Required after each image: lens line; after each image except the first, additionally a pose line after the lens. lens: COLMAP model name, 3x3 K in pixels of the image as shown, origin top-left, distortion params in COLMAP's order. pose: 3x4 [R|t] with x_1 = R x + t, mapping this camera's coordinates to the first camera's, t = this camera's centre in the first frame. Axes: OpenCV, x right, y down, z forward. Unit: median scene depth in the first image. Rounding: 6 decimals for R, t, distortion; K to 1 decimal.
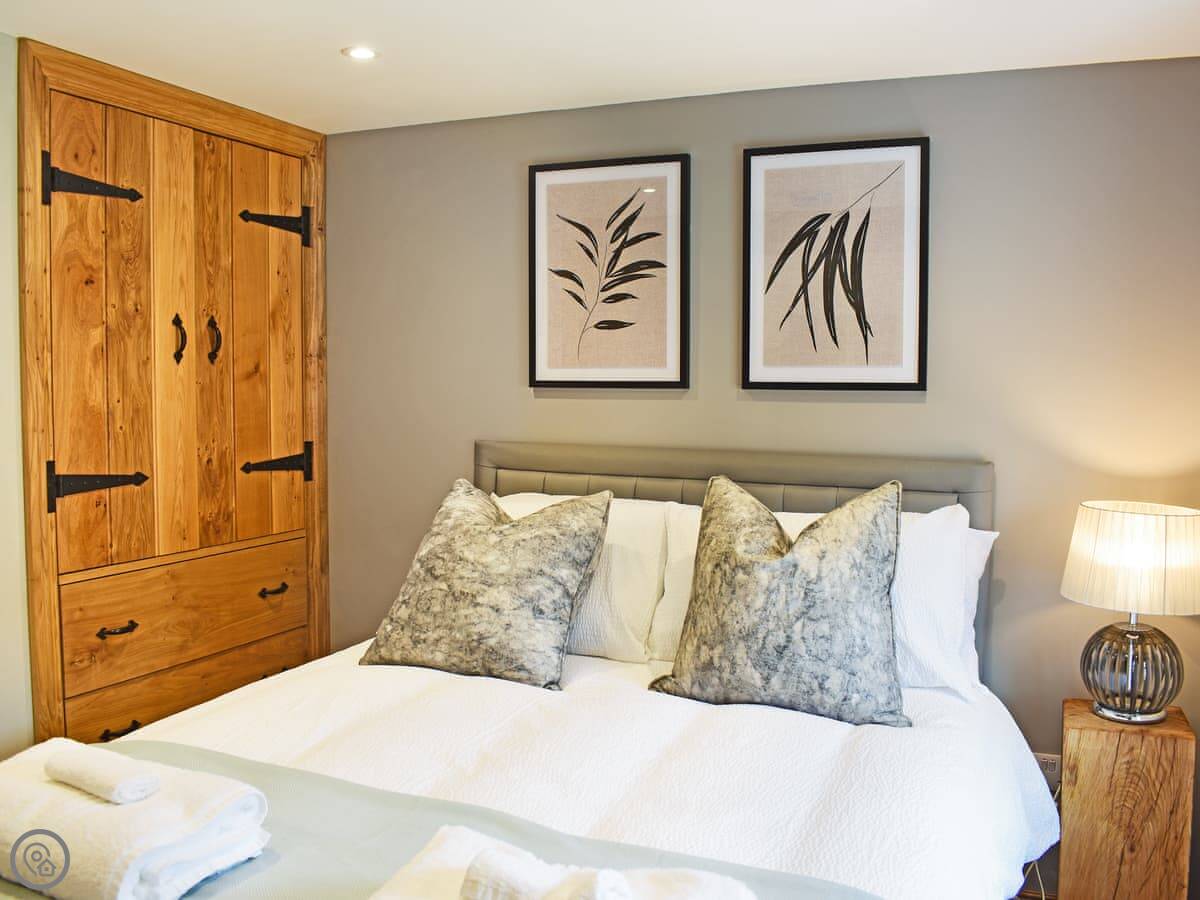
lens RADIAL K [[1071.7, 0, 599.3], [0, 1071.7, 445.2], [0, 0, 1]] dist [-0.079101, -0.008266]
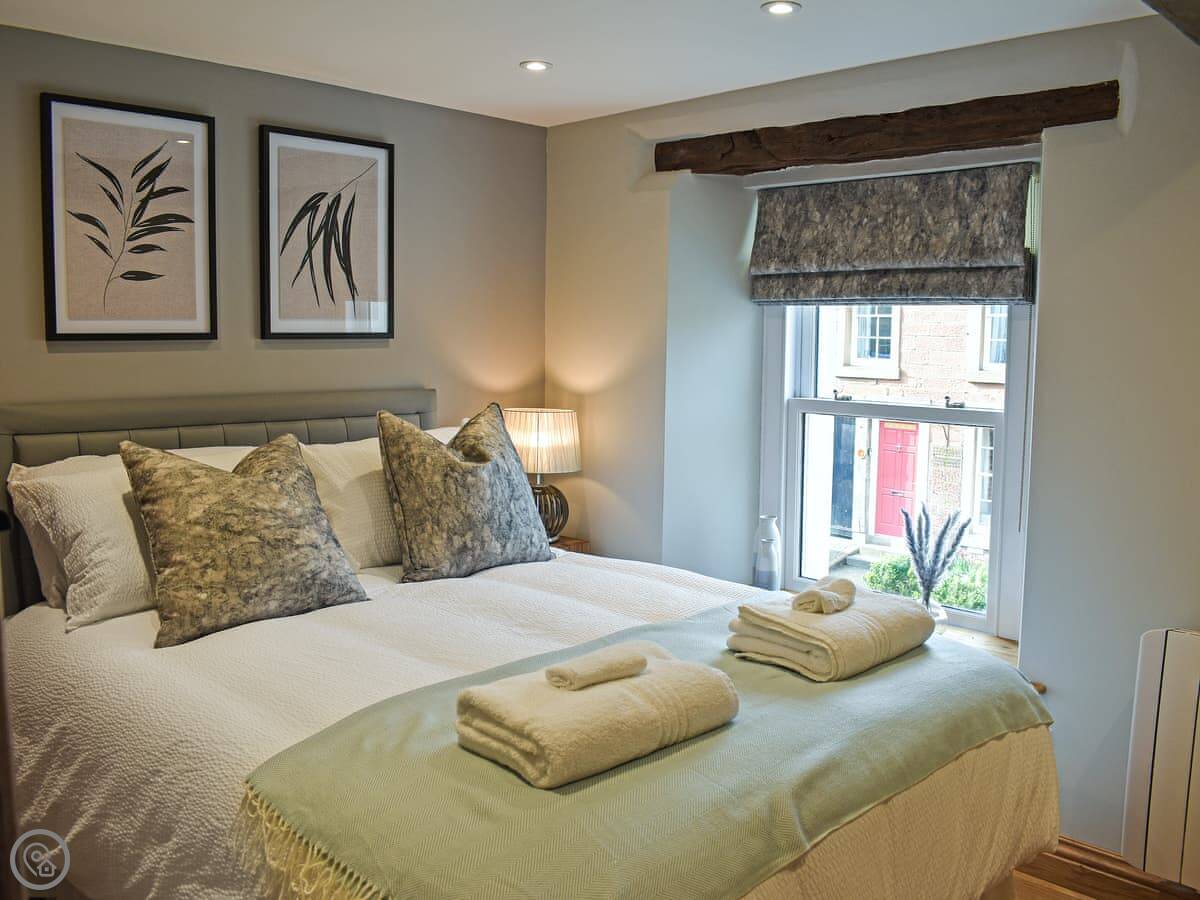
lens RADIAL K [[1071.7, 0, 596.6], [0, 1071.7, 454.8], [0, 0, 1]] dist [-0.079101, -0.008266]
pose [[0.338142, -0.111988, 0.934408, -0.854252], [0.051307, 0.993612, 0.100517, -0.027862], [-0.939695, 0.013953, 0.341728, 0.310168]]
